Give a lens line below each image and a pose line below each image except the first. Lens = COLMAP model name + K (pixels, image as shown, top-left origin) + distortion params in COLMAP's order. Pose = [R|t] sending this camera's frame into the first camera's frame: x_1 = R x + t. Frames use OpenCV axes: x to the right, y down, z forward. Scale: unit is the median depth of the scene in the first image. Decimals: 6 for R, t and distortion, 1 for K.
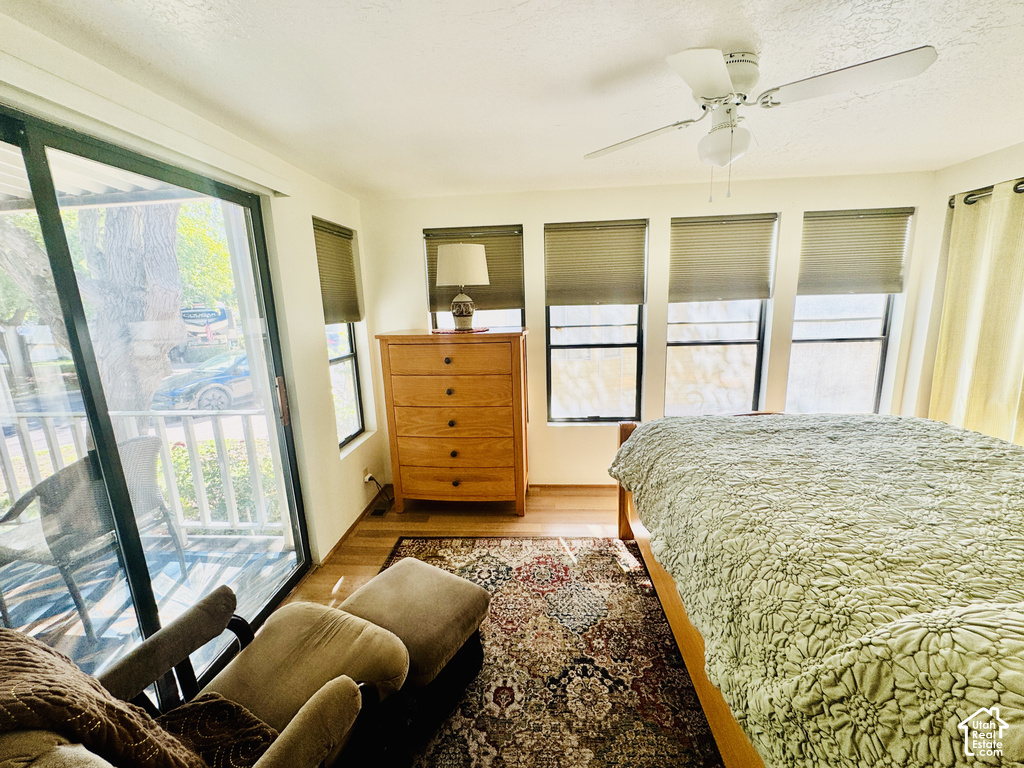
lens RADIAL K [[413.7, 0, 512.0], [0, 413.7, 384.0], [0, 0, 1]] dist [0.001441, 0.000152]
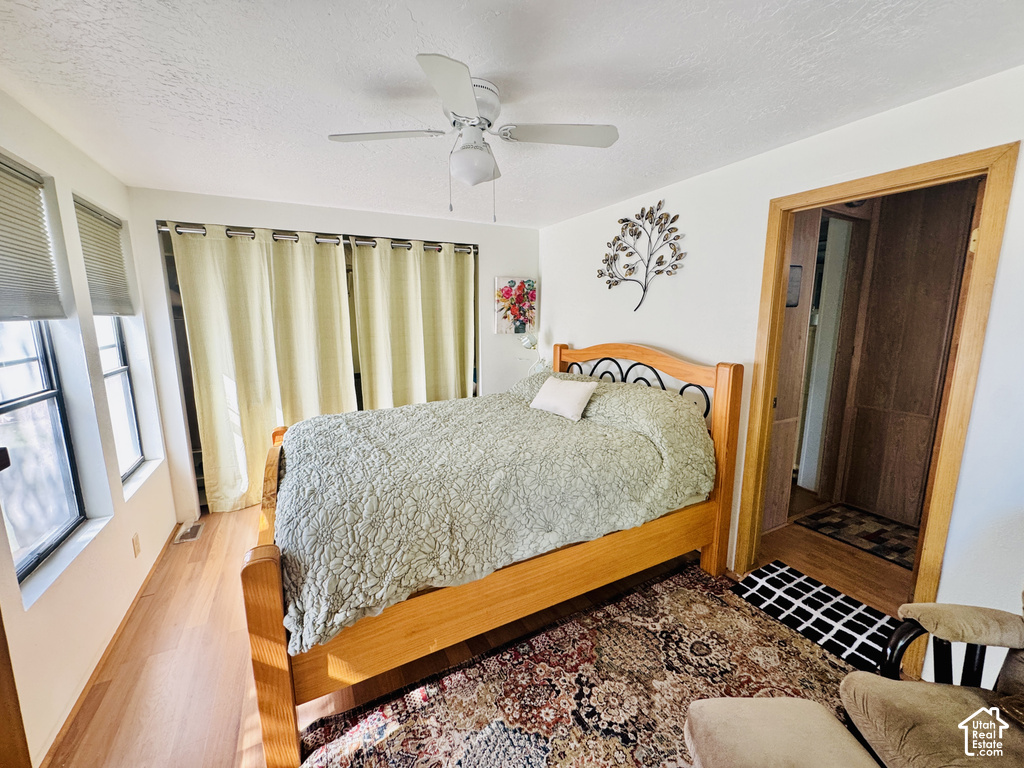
lens RADIAL K [[413.7, 0, 512.0], [0, 413.7, 384.0], [0, 0, 1]] dist [0.001441, 0.000152]
pose [[-0.528725, -0.110451, 0.841576, -0.424994], [0.186614, 0.952111, 0.242199, -0.254206], [-0.828025, 0.285107, -0.482793, 1.399108]]
